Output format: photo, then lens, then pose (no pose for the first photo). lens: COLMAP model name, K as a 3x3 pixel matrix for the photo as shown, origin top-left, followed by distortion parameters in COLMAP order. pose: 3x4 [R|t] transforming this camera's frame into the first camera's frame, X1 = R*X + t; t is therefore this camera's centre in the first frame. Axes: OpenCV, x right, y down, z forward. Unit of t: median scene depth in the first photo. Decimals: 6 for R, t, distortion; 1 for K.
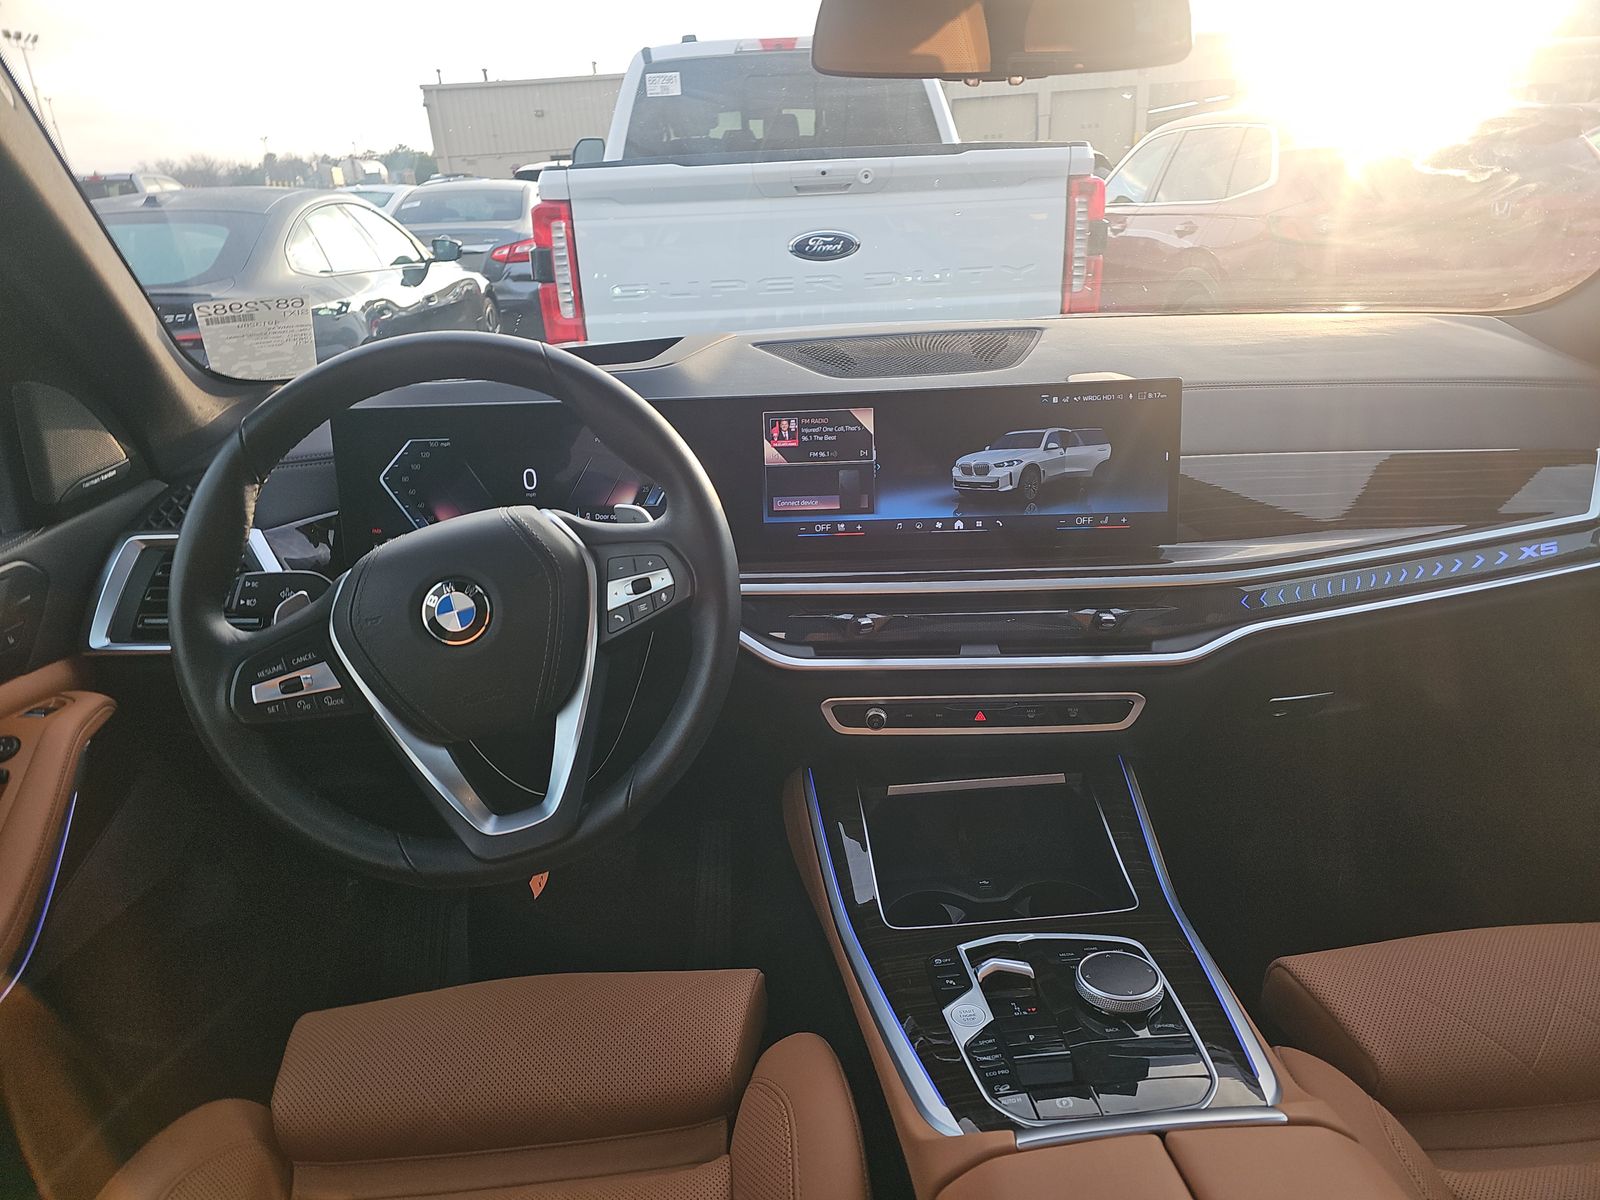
lens RADIAL K [[1075.5, 0, 823.7], [0, 1075.5, 593.9], [0, 0, 1]] dist [0.143730, -0.224156]
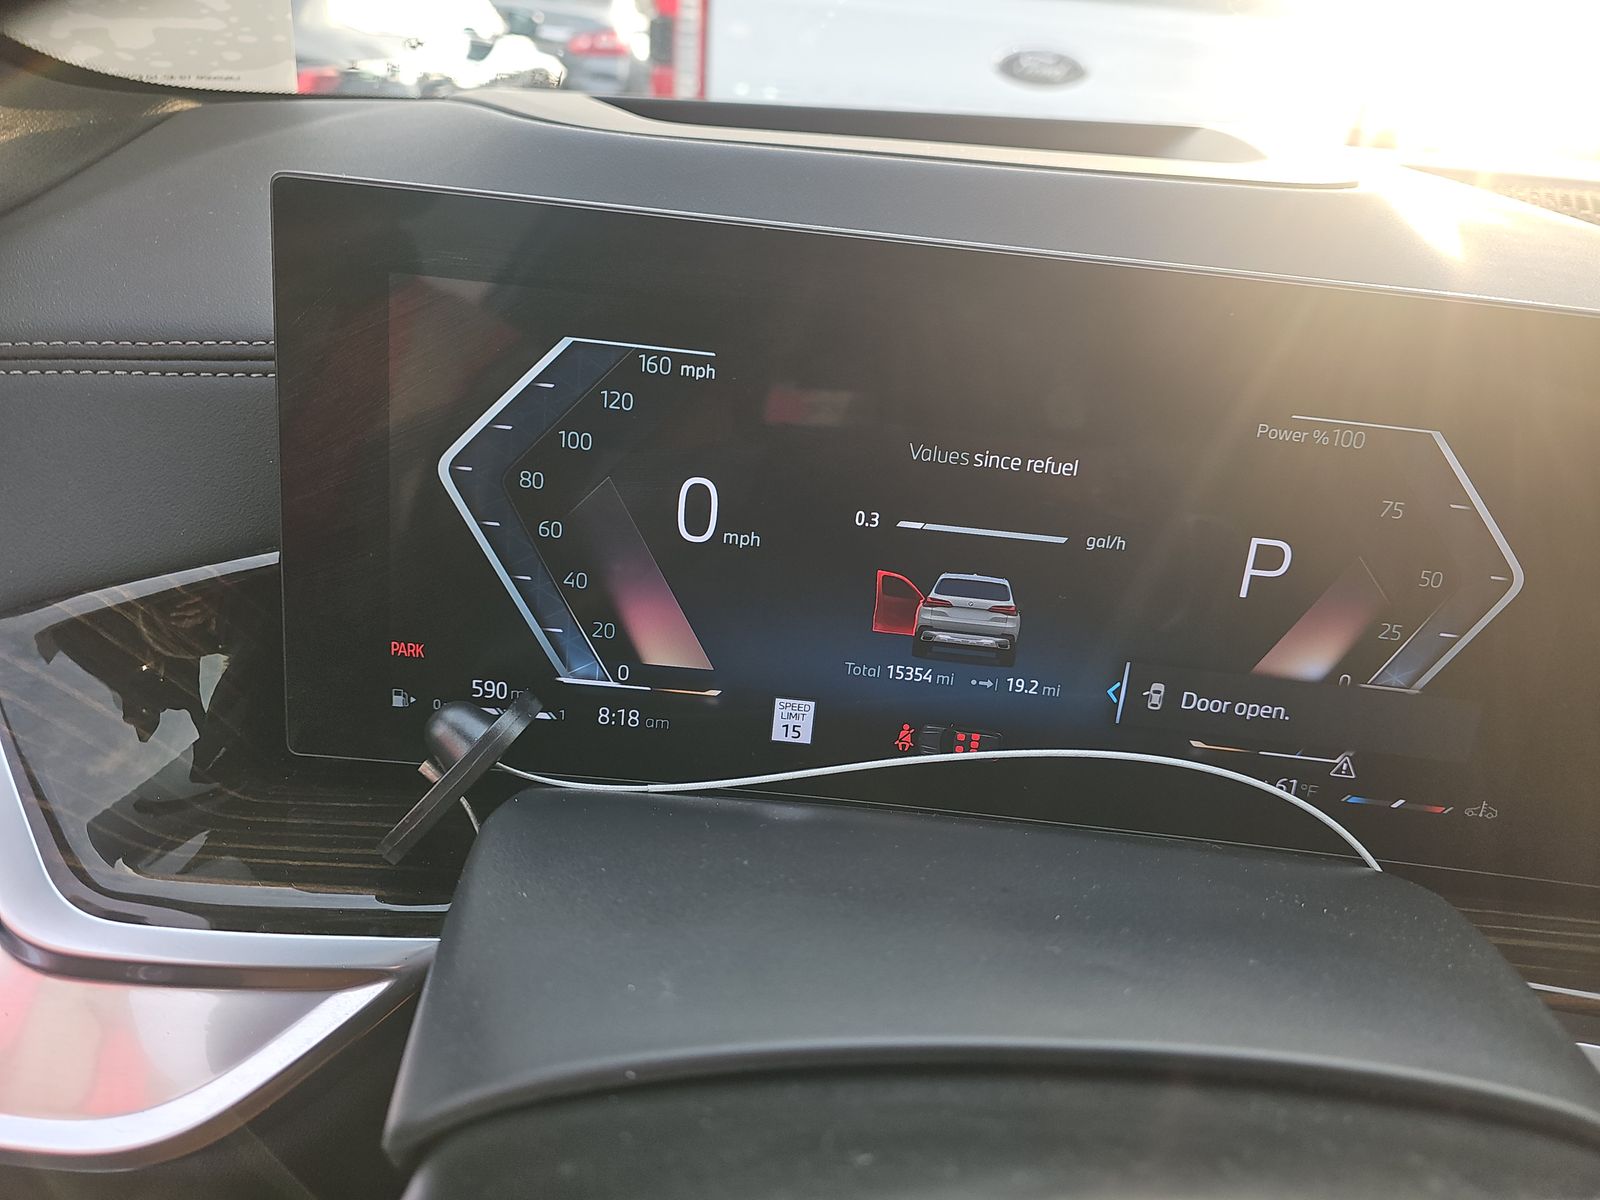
lens RADIAL K [[1077.3, 0, 820.9], [0, 1077.3, 598.9], [0, 0, 1]] dist [0.035921, -0.045533]
pose [[0.989739, 0.142882, 0.000816, -0.315504], [-0.141869, 0.982013, 0.124595, -0.122199], [0.017001, -0.123433, 0.992207, 0.751539]]
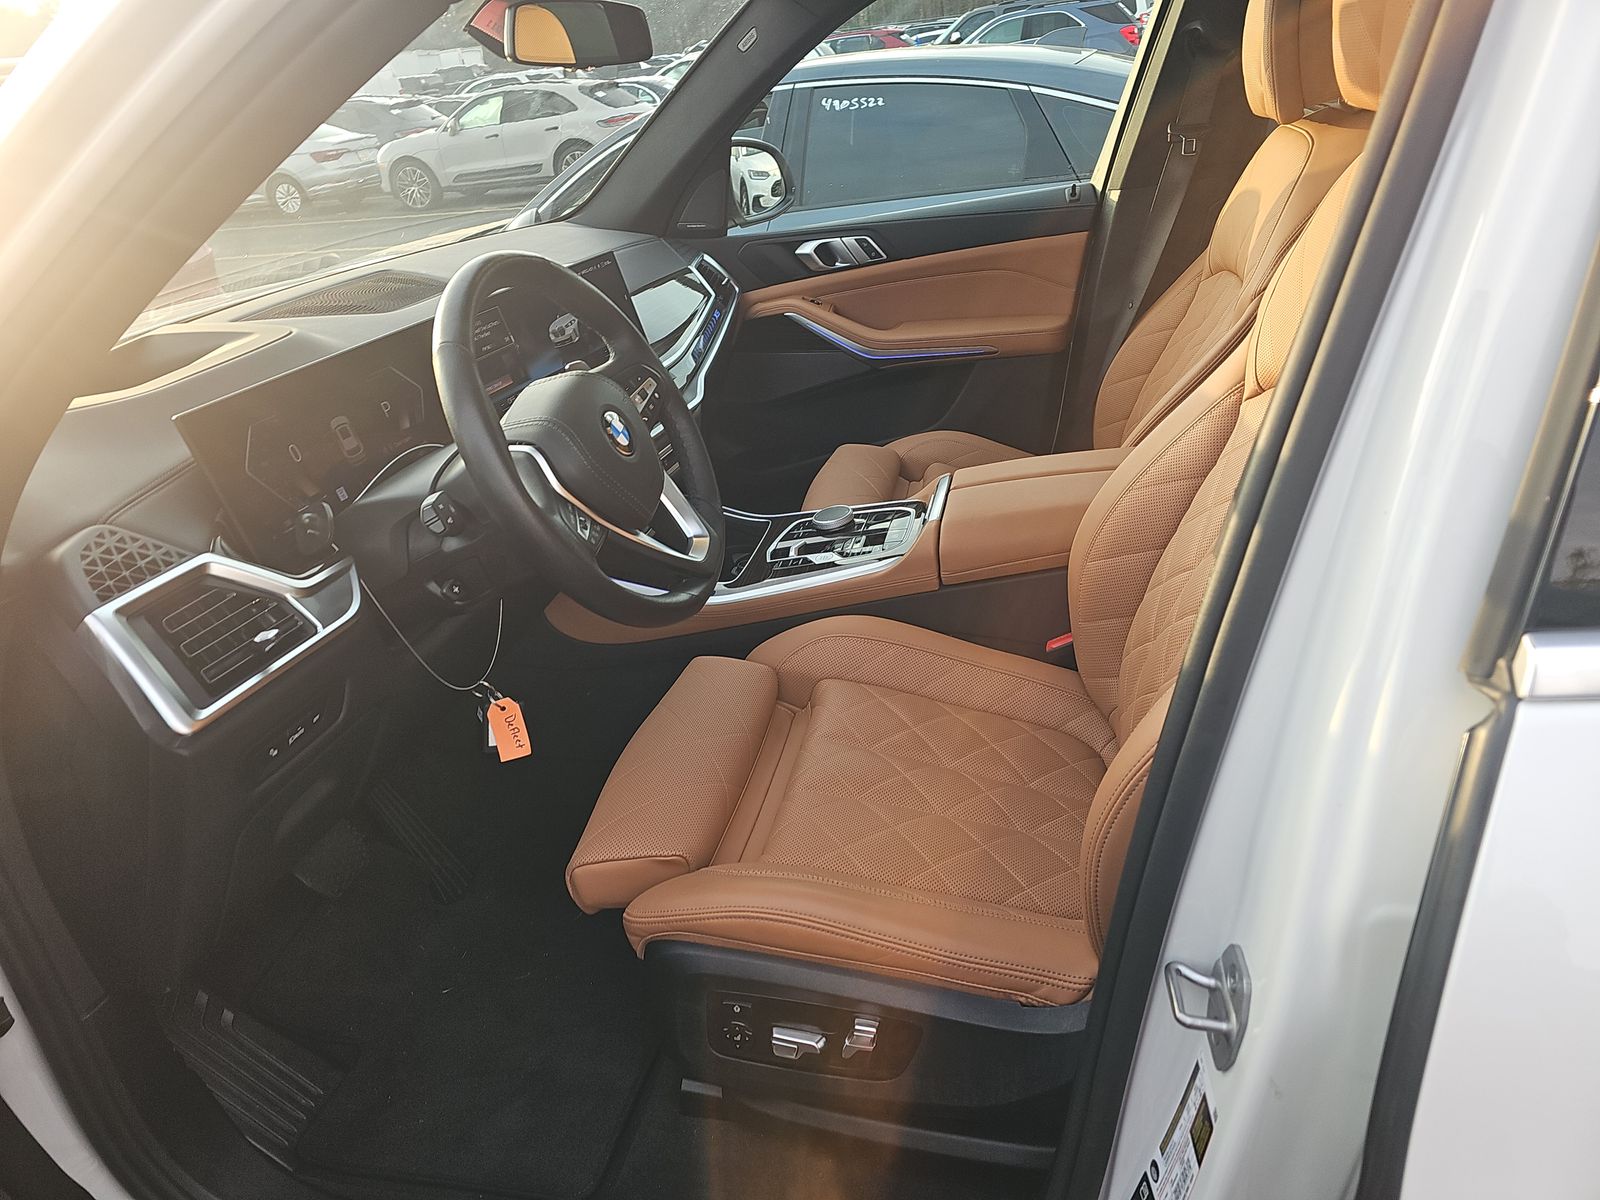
lens RADIAL K [[1075.5, 0, 823.7], [0, 1075.5, 593.9], [0, 0, 1]] dist [0.143730, -0.224156]
pose [[0.270459, -0.411623, 0.870298, -1.216233], [0.435728, 0.858437, 0.270603, -0.053983], [-0.858483, 0.306026, 0.411528, 0.186828]]
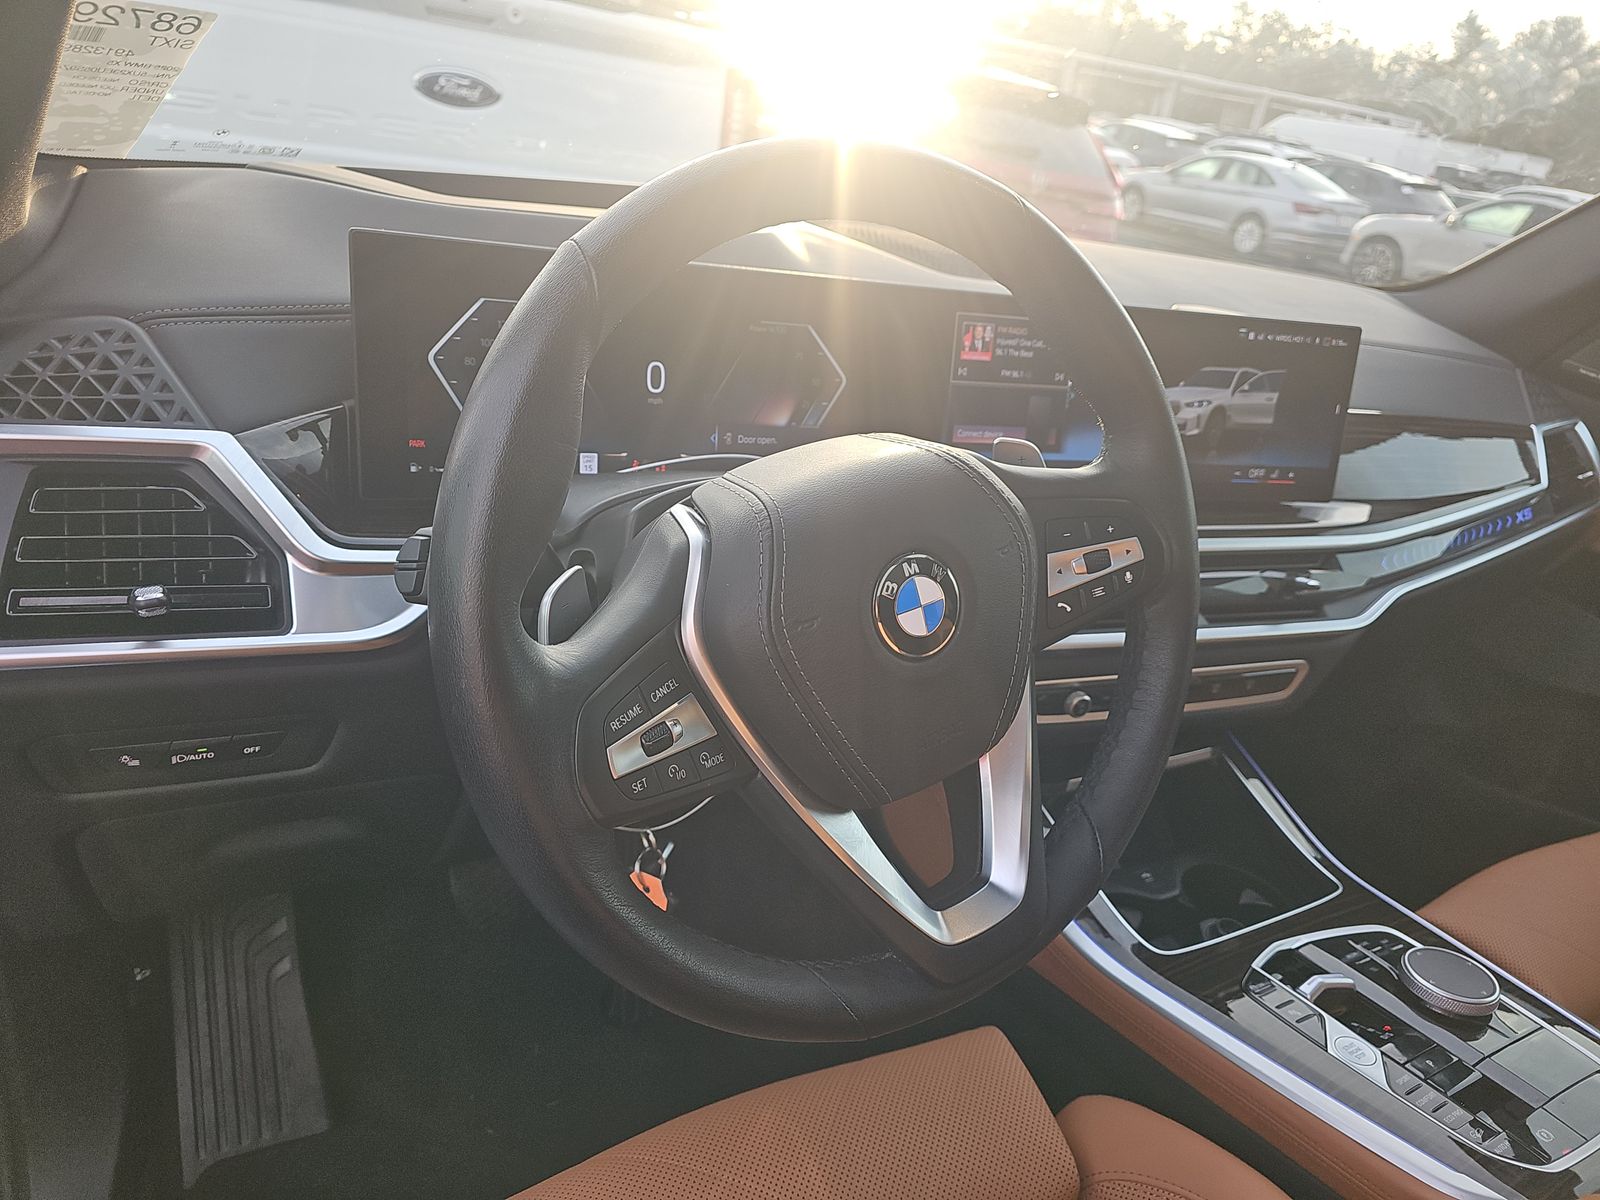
lens RADIAL K [[1077.3, 0, 820.9], [0, 1077.3, 598.9], [0, 0, 1]] dist [0.035921, -0.045533]
pose [[0.879907, -0.015549, 0.474891, -0.512235], [-0.027223, 0.996173, 0.083057, -0.028044], [-0.474365, -0.086011, 0.876117, 0.367503]]
